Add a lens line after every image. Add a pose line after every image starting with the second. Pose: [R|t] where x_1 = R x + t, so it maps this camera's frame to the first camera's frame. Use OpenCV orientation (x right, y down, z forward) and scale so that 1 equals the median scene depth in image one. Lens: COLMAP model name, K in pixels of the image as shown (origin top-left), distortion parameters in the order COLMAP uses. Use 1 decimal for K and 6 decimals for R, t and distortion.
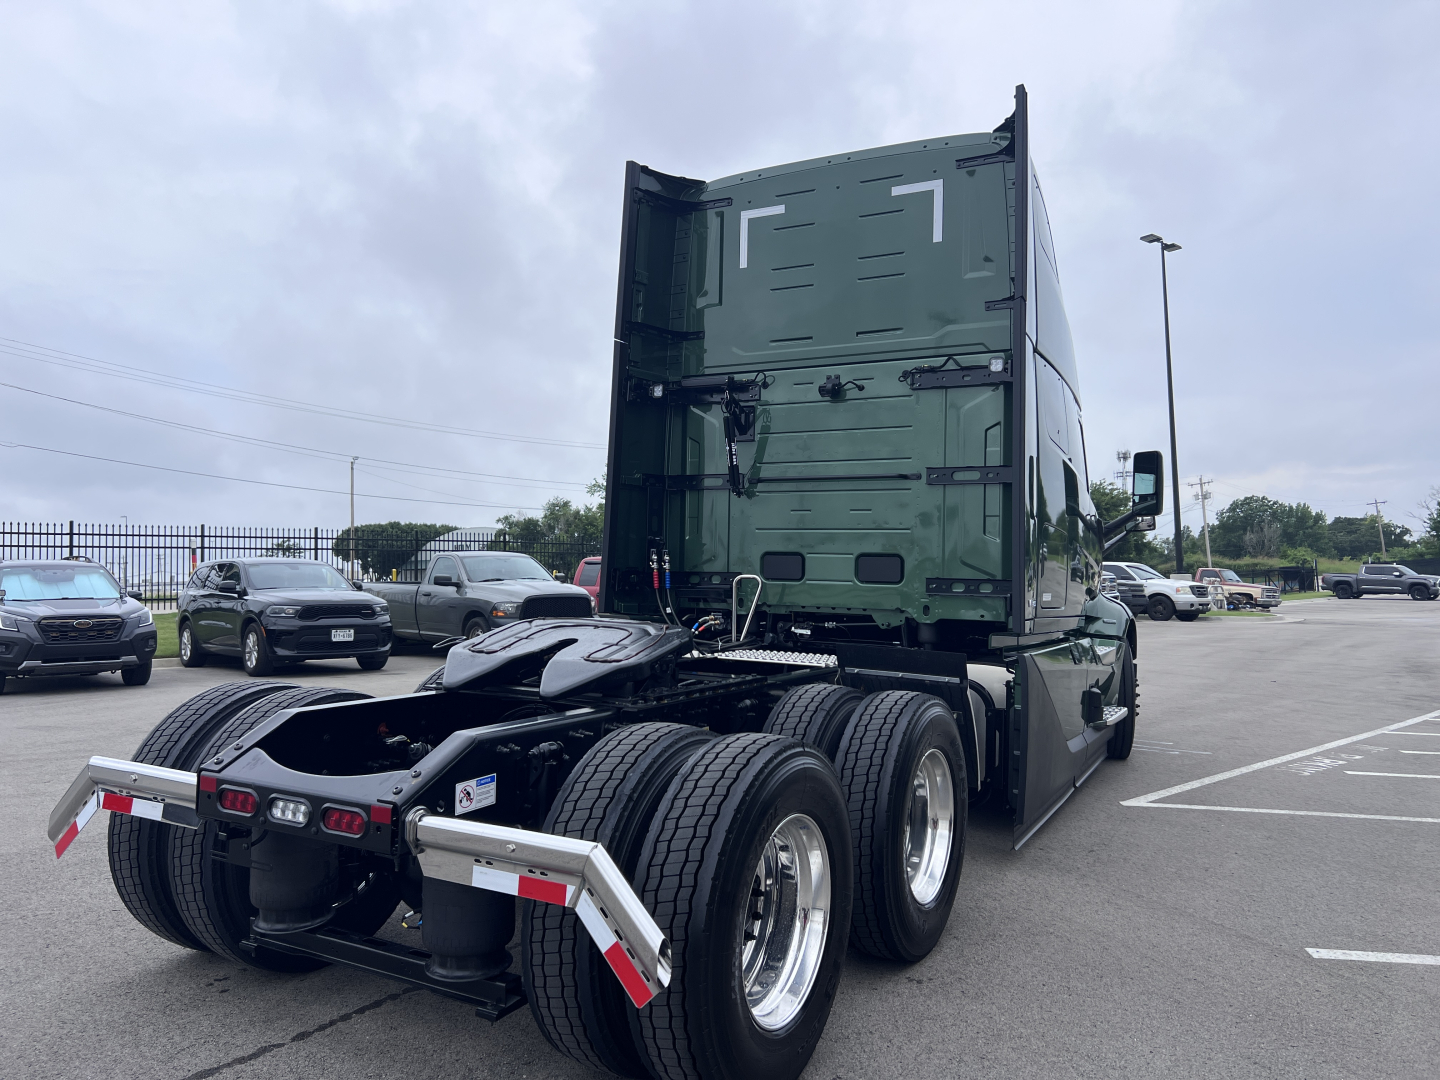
lens RADIAL K [[1080.7, 0, 728.6], [0, 1080.7, 535.1], [0, 0, 1]] dist [0.042169, -0.042438]
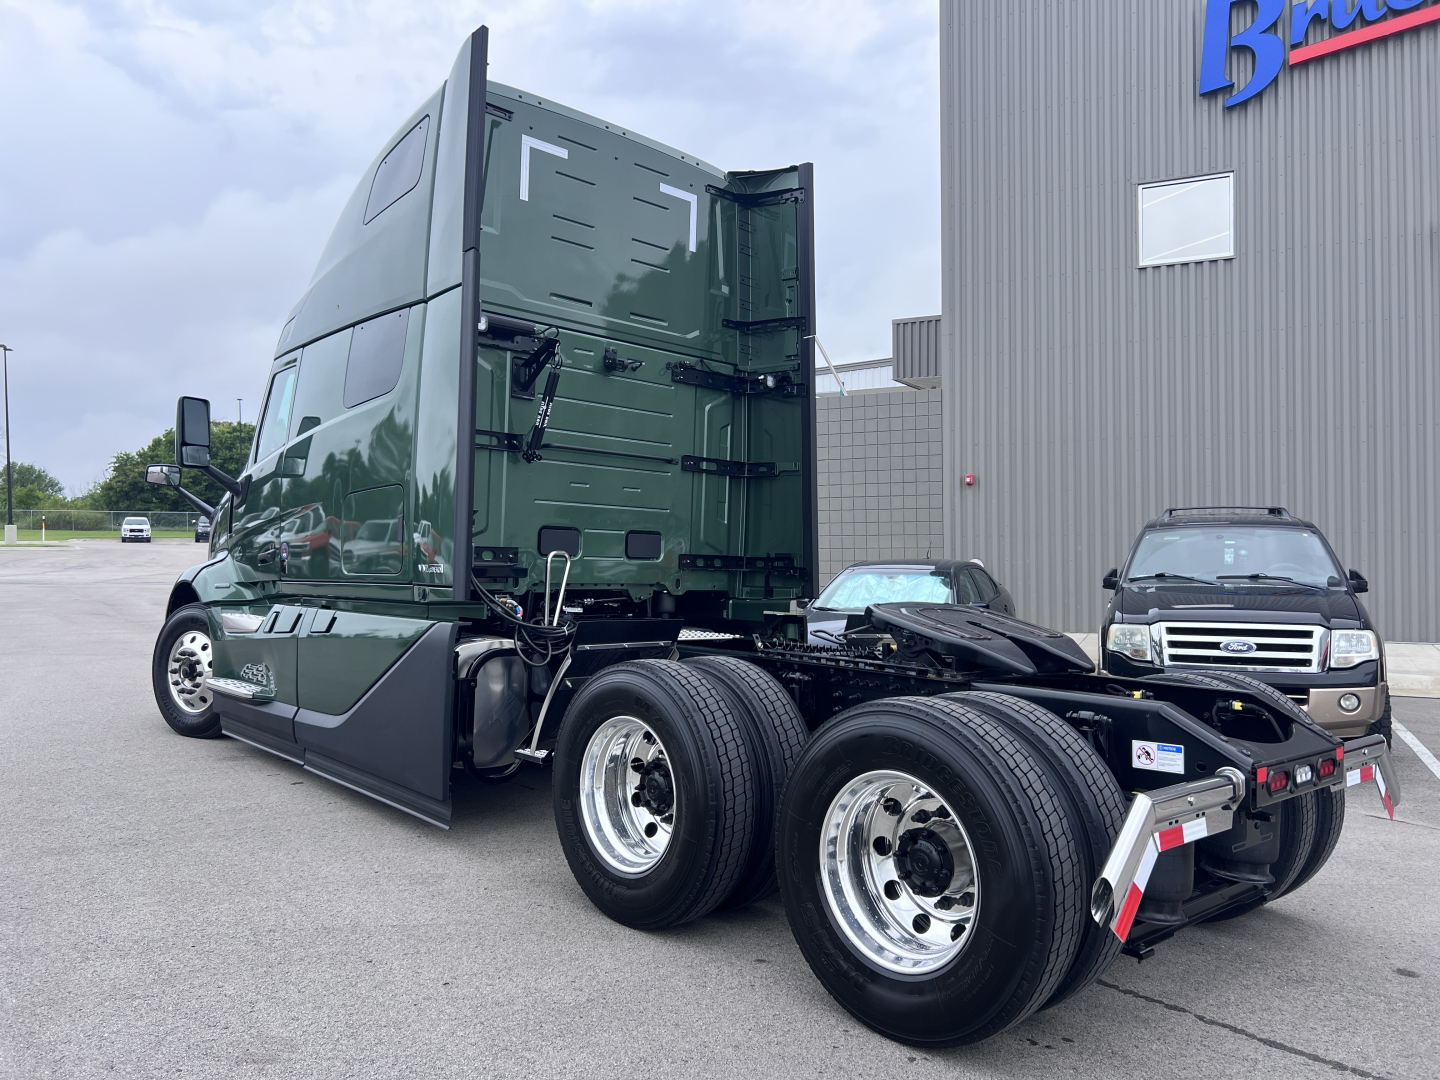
lens RADIAL K [[1080.7, 0, 720.0], [0, 1080.7, 536.5], [0, 0, 1]] dist [0.042169, -0.042438]
pose [[0.303279, 0.011218, 0.952836, -0.843949], [-0.053209, 0.998570, 0.005179, 0.013188], [-0.951415, -0.052270, 0.303442, 0.619628]]
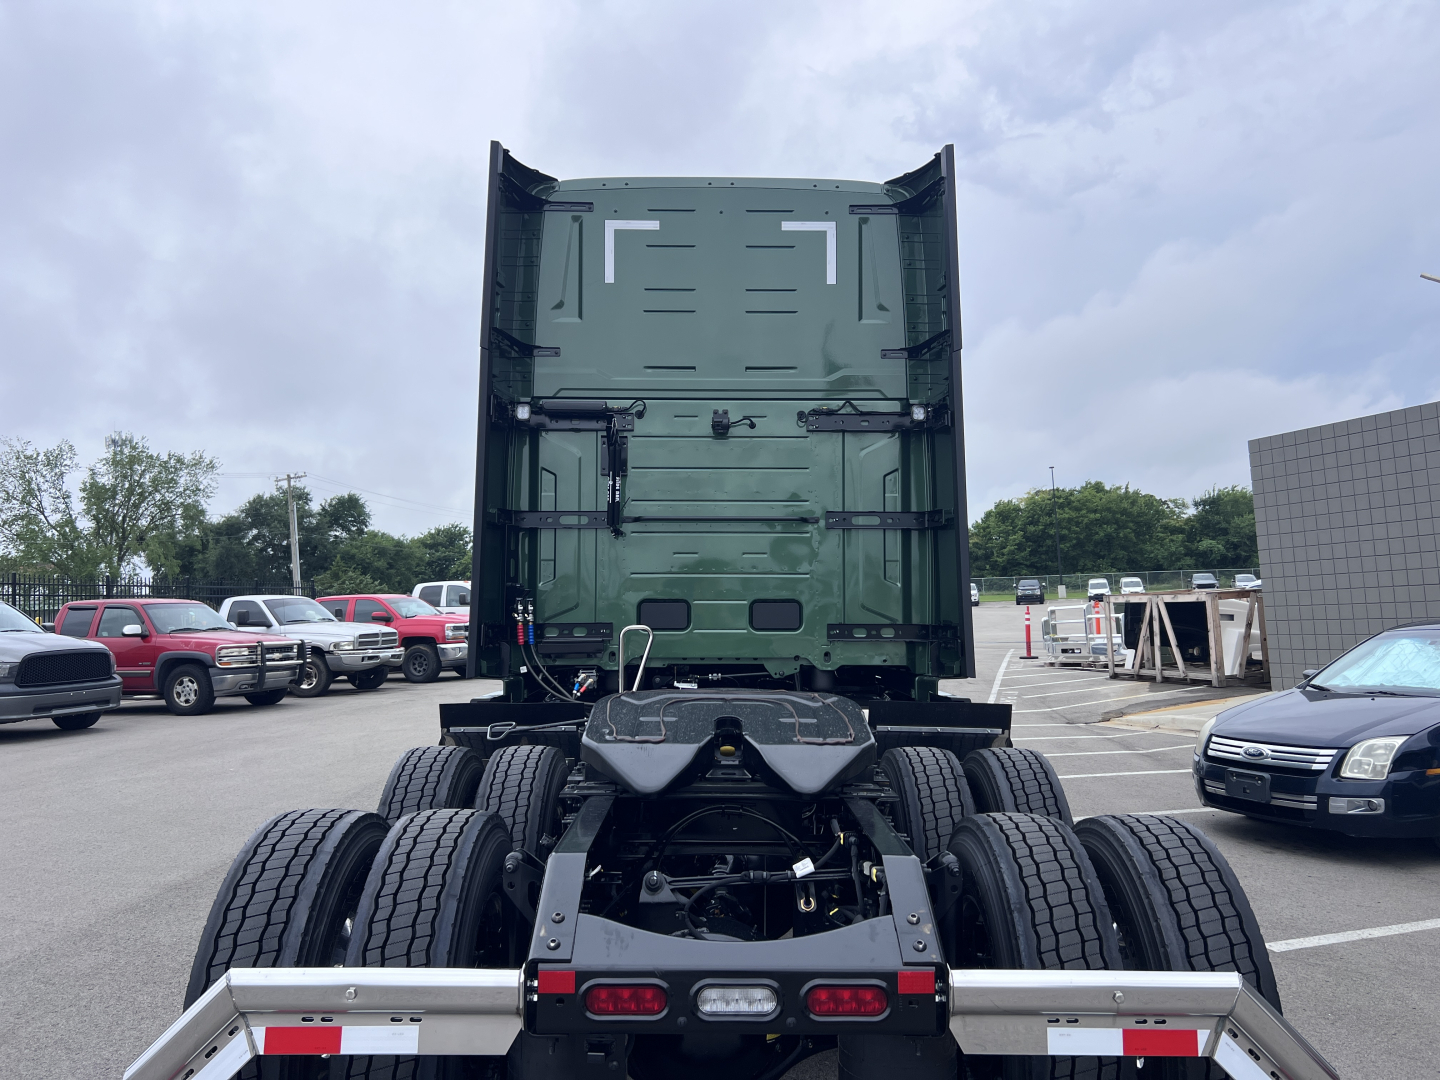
lens RADIAL K [[1080.7, 0, 723.4], [0, 1080.7, 537.4], [0, 0, 1]] dist [0.042169, -0.042438]
pose [[0.870366, 0.012227, 0.492253, -0.375062], [0.001270, 0.999633, -0.027074, -0.012245], [-0.492403, 0.024190, 0.870031, 0.193098]]
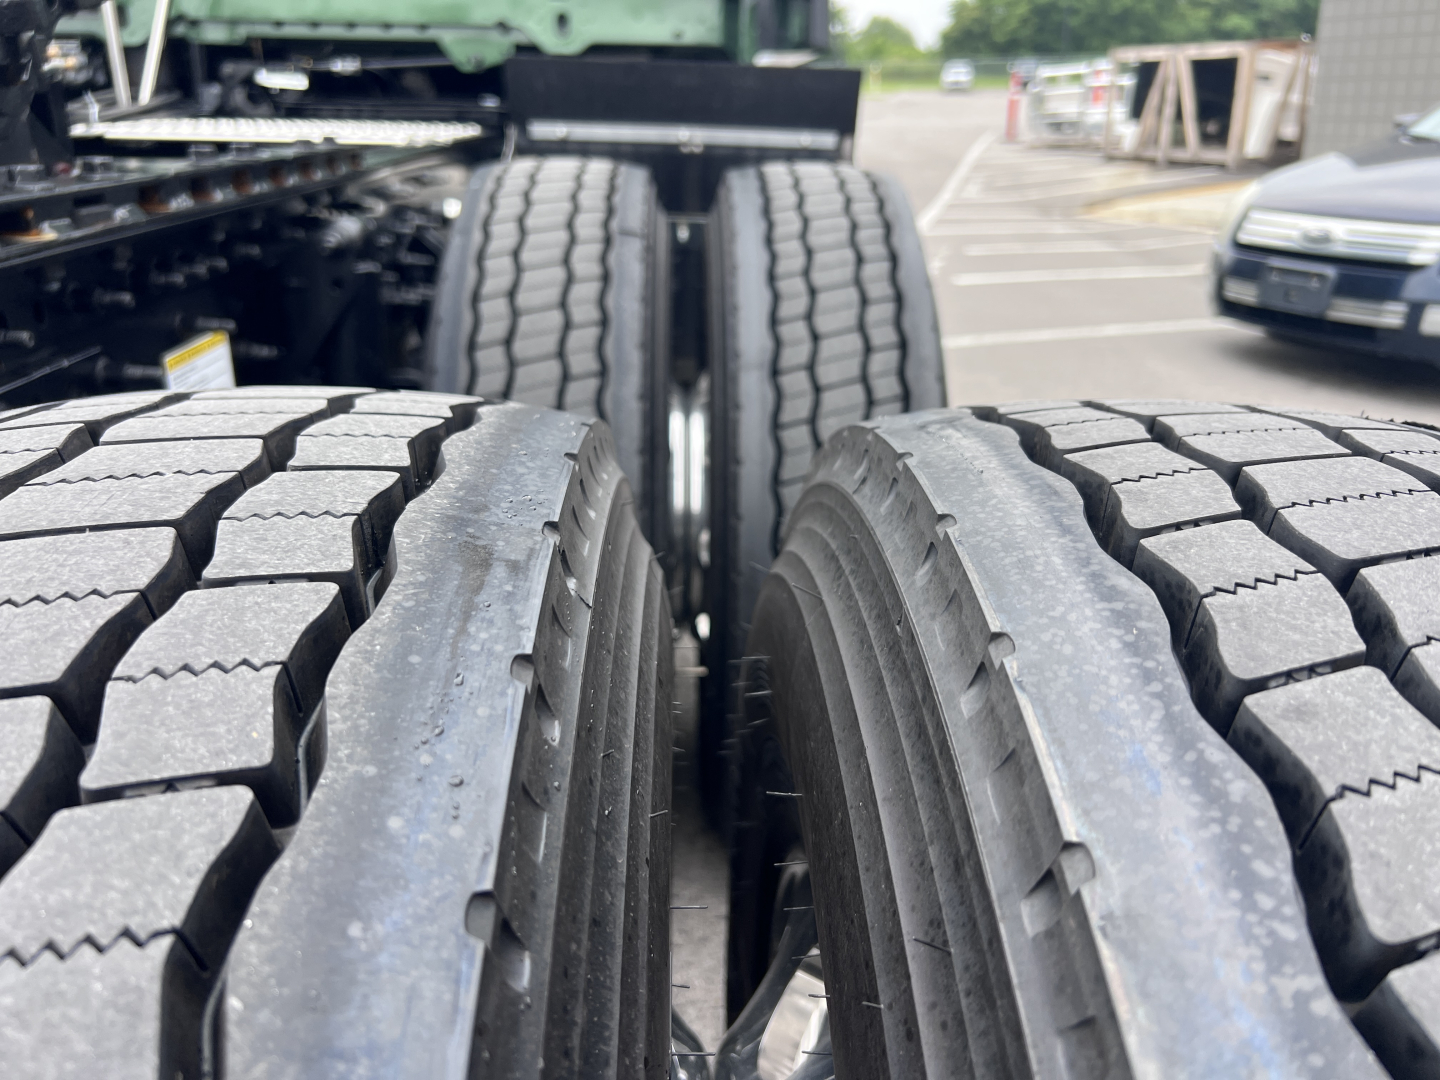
lens RADIAL K [[1110.4, 0, 730.0], [0, 1110.4, 541.0], [0, 0, 1]] dist [-0.006199, -0.002184]
pose [[0.855145, -0.199234, 0.478574, -0.037780], [-0.014746, 0.913472, 0.406634, 0.076980], [-0.518179, -0.354788, 0.778213, 0.483519]]
